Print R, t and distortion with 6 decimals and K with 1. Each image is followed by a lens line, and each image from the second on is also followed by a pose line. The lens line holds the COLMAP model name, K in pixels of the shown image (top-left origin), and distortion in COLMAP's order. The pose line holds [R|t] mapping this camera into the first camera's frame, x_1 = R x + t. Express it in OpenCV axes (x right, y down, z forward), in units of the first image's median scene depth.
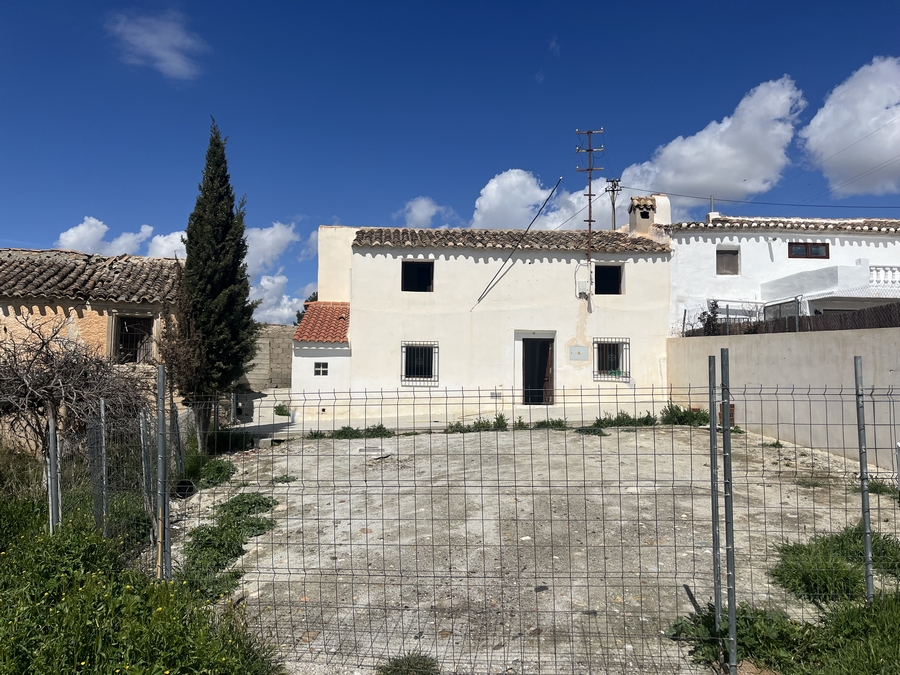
lens RADIAL K [[685.1, 0, 451.4], [0, 685.1, 343.6], [0, 0, 1]] dist [0.075917, -0.092988]
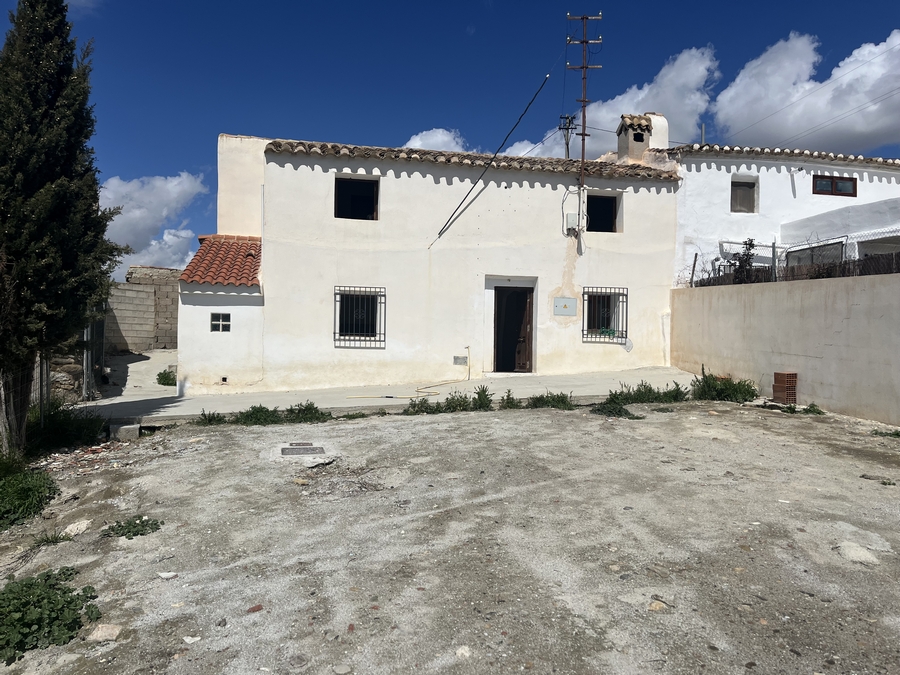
lens RADIAL K [[674.1, 0, 459.1], [0, 674.1, 342.4], [0, 0, 1]] dist [0.067677, -0.090976]
pose [[0.990034, 0.007621, 0.140621, -0.041444], [-0.014820, 0.998628, 0.050216, 0.017846], [-0.140045, -0.051800, 0.988789, 0.255129]]
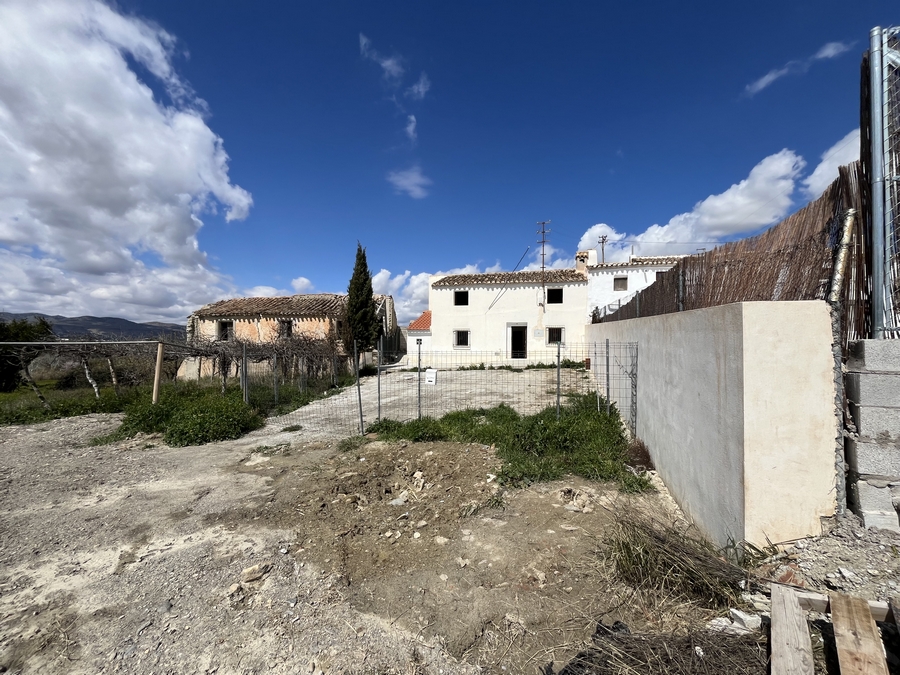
lens RADIAL K [[365.5, 0, 450.0], [0, 365.5, 337.5], [0, 0, 1]] dist [-0.000411, -0.000134]
pose [[0.950857, -0.008384, -0.309517, 0.268869], [0.017738, 0.999467, 0.027420, -0.007618], [0.309122, -0.031563, 0.950499, -0.102313]]
